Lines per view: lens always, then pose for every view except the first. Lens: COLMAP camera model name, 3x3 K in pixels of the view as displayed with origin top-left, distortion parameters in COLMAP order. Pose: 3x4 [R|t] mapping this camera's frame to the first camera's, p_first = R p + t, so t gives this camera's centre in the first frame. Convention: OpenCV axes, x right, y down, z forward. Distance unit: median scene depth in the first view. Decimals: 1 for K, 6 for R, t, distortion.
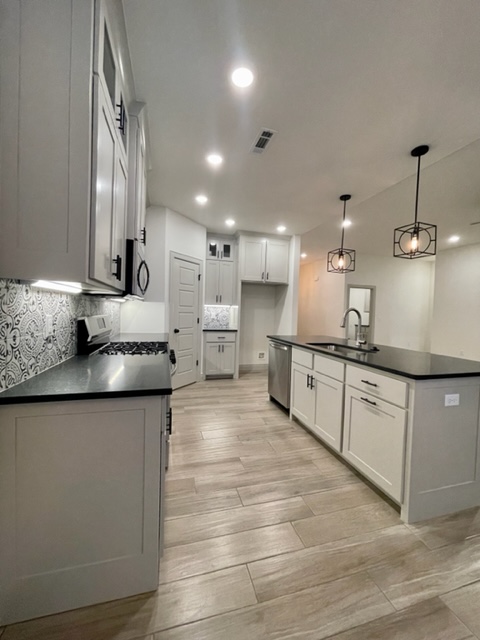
lens RADIAL K [[257.8, 0, 239.1], [0, 257.8, 318.5], [0, 0, 1]] dist [0.001273, -0.001217]
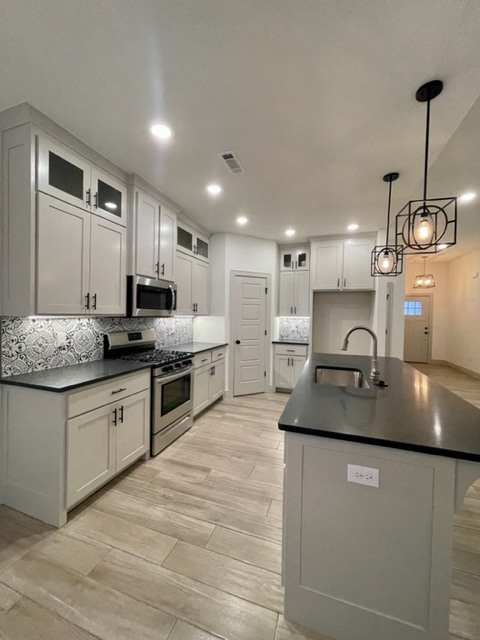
lens RADIAL K [[257.8, 0, 238.2], [0, 257.8, 318.4], [0, 0, 1]] dist [0.001273, -0.001217]
pose [[0.816881, -0.004820, -0.576787, 0.345665], [-0.009672, 0.999710, -0.022052, -0.024930], [0.576726, 0.023593, 0.816597, 0.097373]]
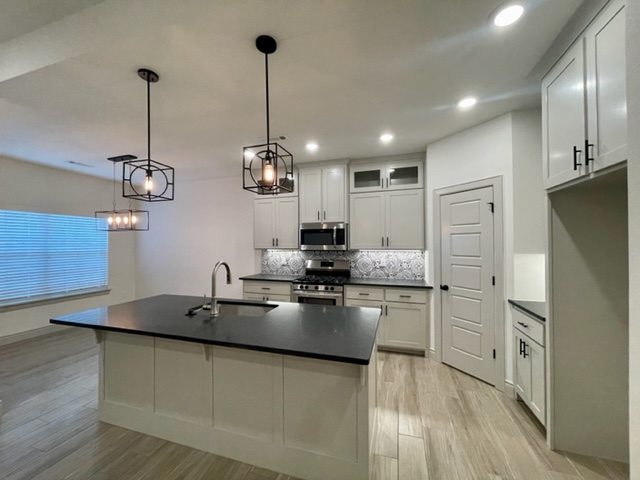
lens RADIAL K [[257.8, 0, 319.5], [0, 257.8, 243.9], [0, 0, 1]] dist [0.001273, -0.001217]
pose [[-0.548065, -0.028716, -0.835942, 0.550487], [-0.038184, 0.999228, -0.009291, -0.055582], [0.835563, 0.026828, -0.548738, 0.991805]]
